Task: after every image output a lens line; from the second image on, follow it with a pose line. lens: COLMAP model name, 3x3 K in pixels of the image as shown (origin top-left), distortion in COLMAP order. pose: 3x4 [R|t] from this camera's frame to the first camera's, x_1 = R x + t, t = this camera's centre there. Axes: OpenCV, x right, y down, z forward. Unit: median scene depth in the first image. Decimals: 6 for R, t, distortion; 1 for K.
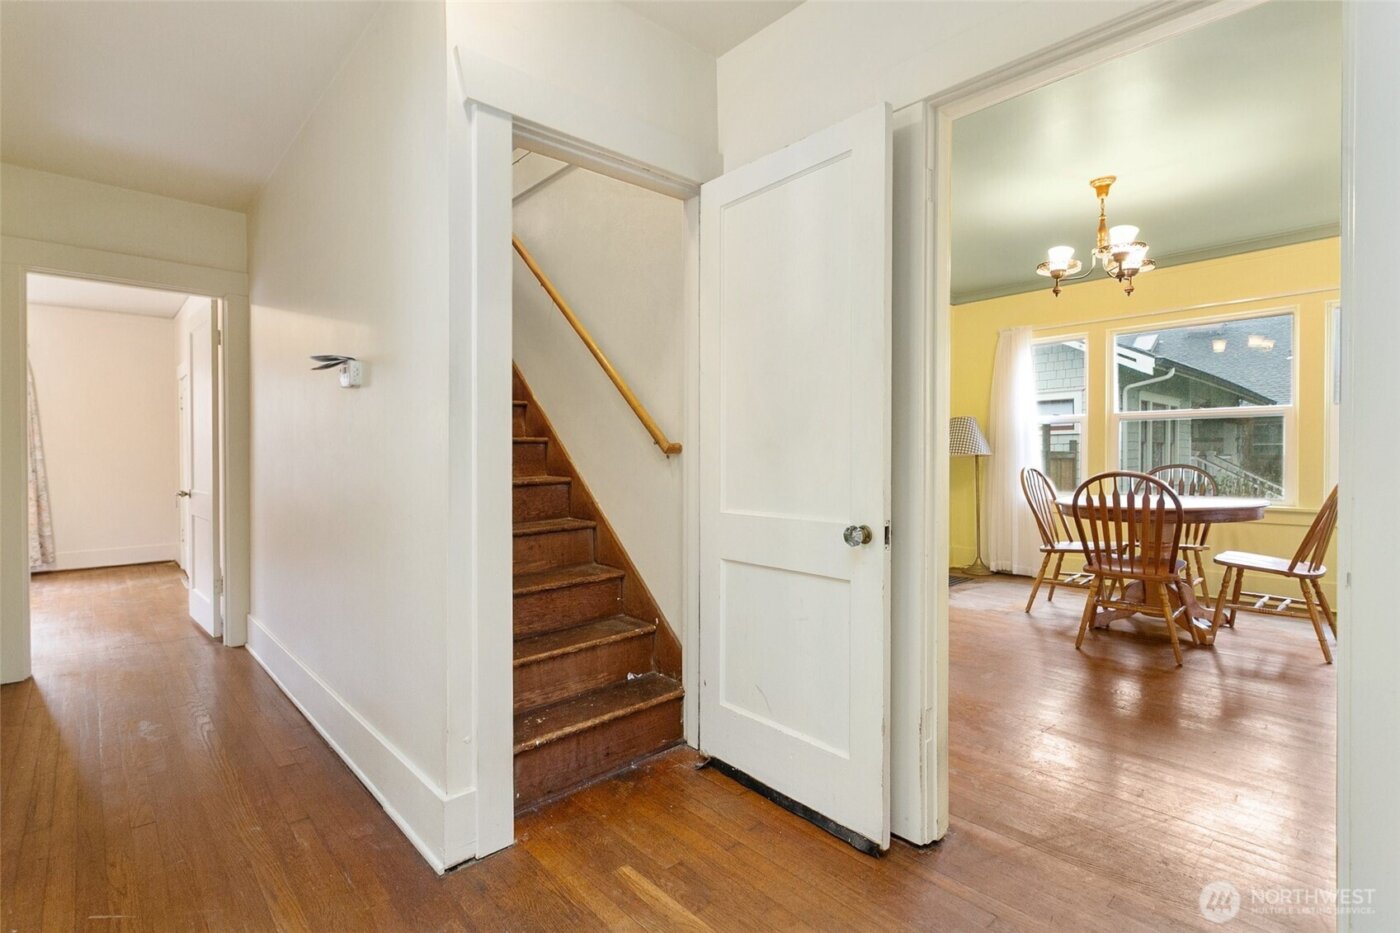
lens RADIAL K [[671.6, 0, 692.6], [0, 671.6, 470.1], [0, 0, 1]] dist [0.002770, 0.000089]
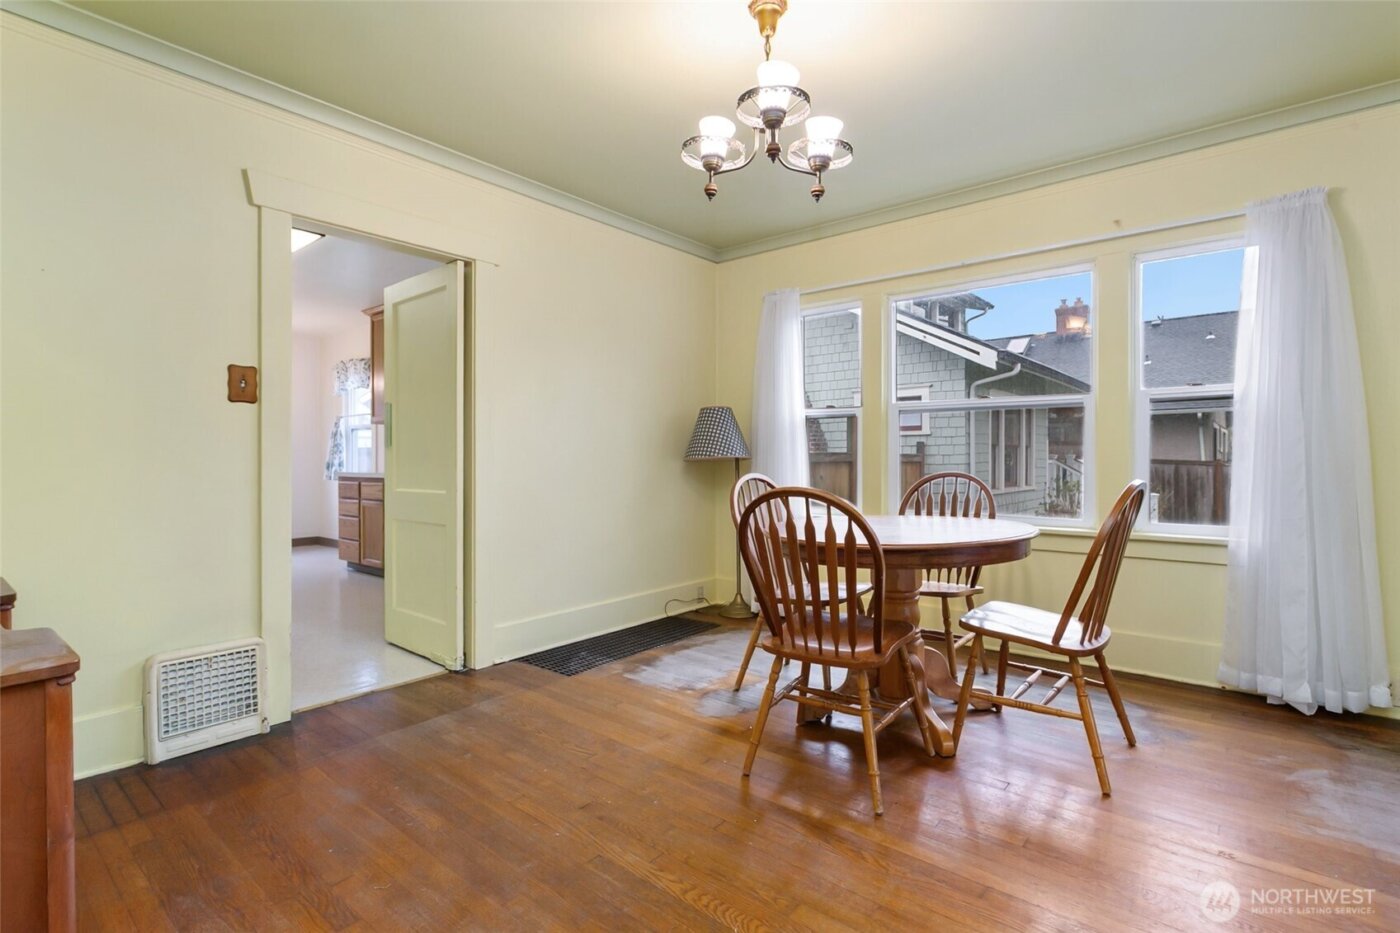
lens RADIAL K [[671.6, 0, 707.0], [0, 671.6, 461.6], [0, 0, 1]] dist [0.002770, 0.000089]
pose [[0.991543, 0.003670, 0.129724, 0.432780], [-0.001688, 0.999880, -0.015389, -0.009426], [-0.129765, 0.015040, 0.991431, 0.372680]]
